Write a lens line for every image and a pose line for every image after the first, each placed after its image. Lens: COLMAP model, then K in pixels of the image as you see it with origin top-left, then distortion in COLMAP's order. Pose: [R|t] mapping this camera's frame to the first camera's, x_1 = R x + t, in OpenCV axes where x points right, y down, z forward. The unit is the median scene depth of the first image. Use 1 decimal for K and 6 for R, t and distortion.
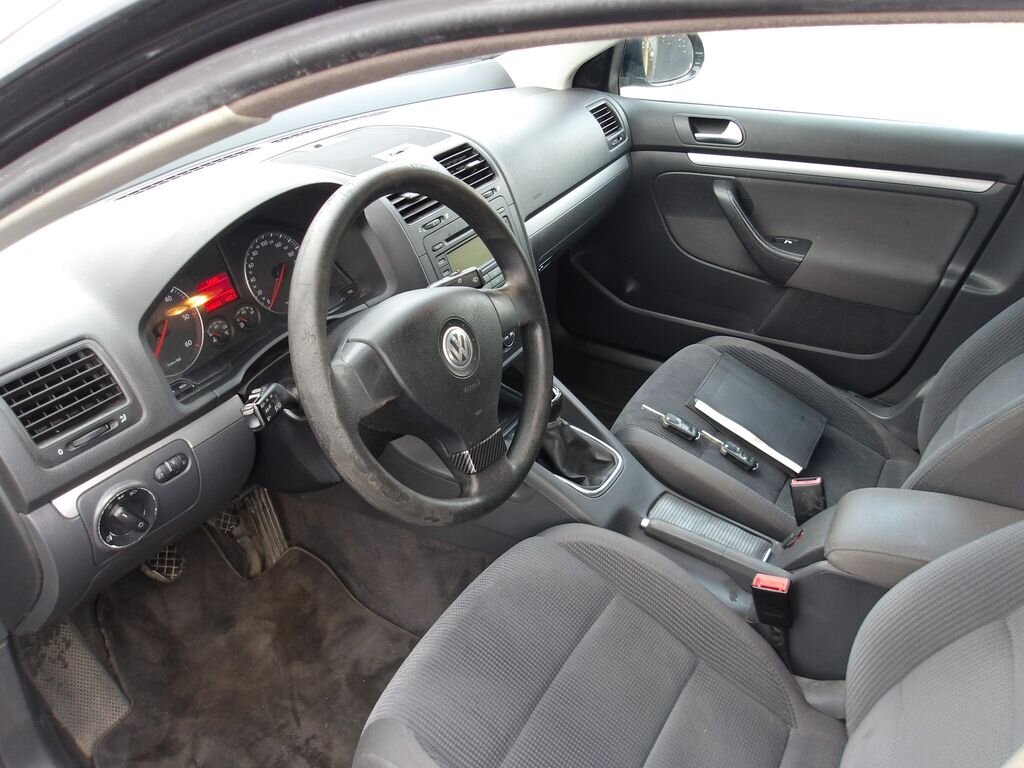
lens RADIAL K [[849.7, 0, 507.1], [0, 849.7, 390.1], [0, 0, 1]] dist [0.014391, 0.005116]
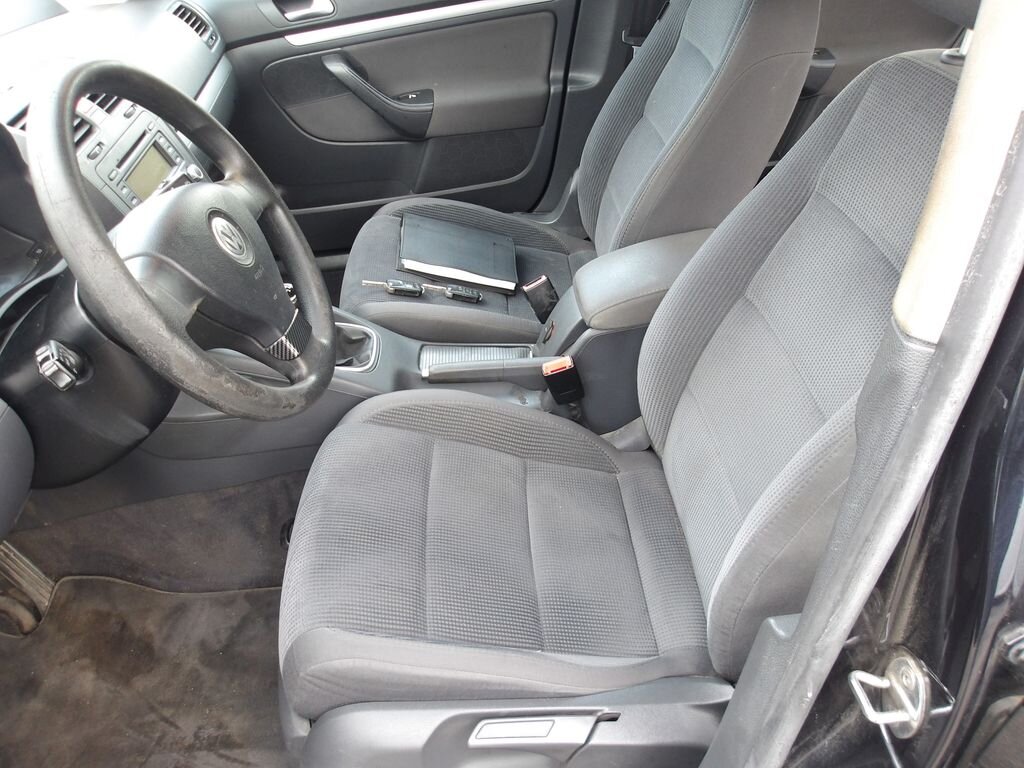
lens RADIAL K [[841.4, 0, 512.0], [0, 841.4, 378.0], [0, 0, 1]] dist [0.032651, -0.003028]
pose [[0.834871, -0.402347, 0.375643, -0.128015], [0.372681, 0.915396, 0.152184, 0.040450], [-0.405092, 0.012941, 0.914184, 0.010710]]
